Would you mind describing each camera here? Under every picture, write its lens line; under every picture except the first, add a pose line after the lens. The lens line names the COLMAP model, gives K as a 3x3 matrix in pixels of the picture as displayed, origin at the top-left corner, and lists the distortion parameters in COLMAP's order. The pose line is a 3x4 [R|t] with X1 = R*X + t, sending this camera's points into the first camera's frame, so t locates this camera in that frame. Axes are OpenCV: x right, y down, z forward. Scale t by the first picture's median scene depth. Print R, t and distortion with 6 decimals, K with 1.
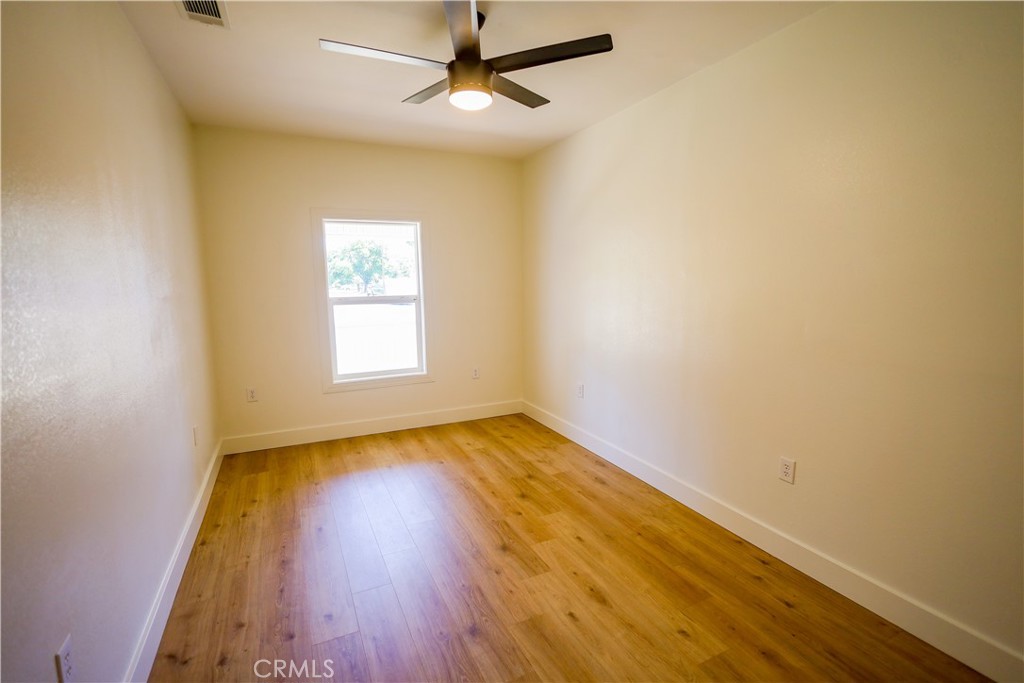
lens RADIAL K [[471.8, 0, 513.4], [0, 471.8, 346.5], [0, 0, 1]] dist [-0.000497, 0.000799]
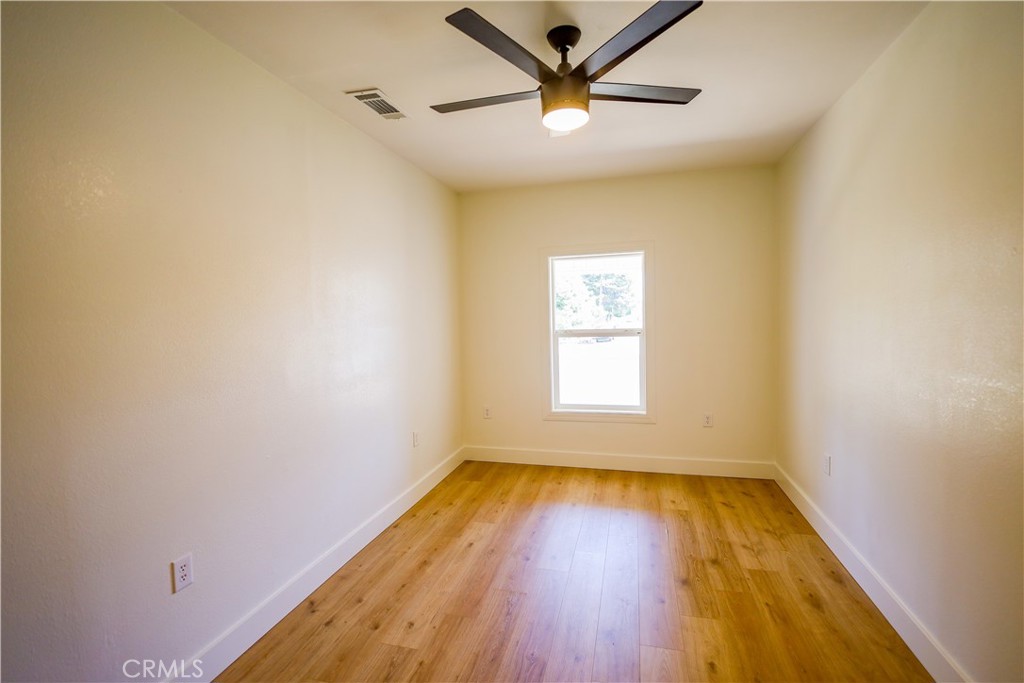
lens RADIAL K [[471.8, 0, 510.5], [0, 471.8, 346.4], [0, 0, 1]] dist [-0.000497, 0.000799]
pose [[0.761920, 0.034222, -0.646767, 0.242719], [-0.078085, 0.996173, -0.039278, -0.019534], [0.642947, 0.080430, 0.761676, 0.143866]]
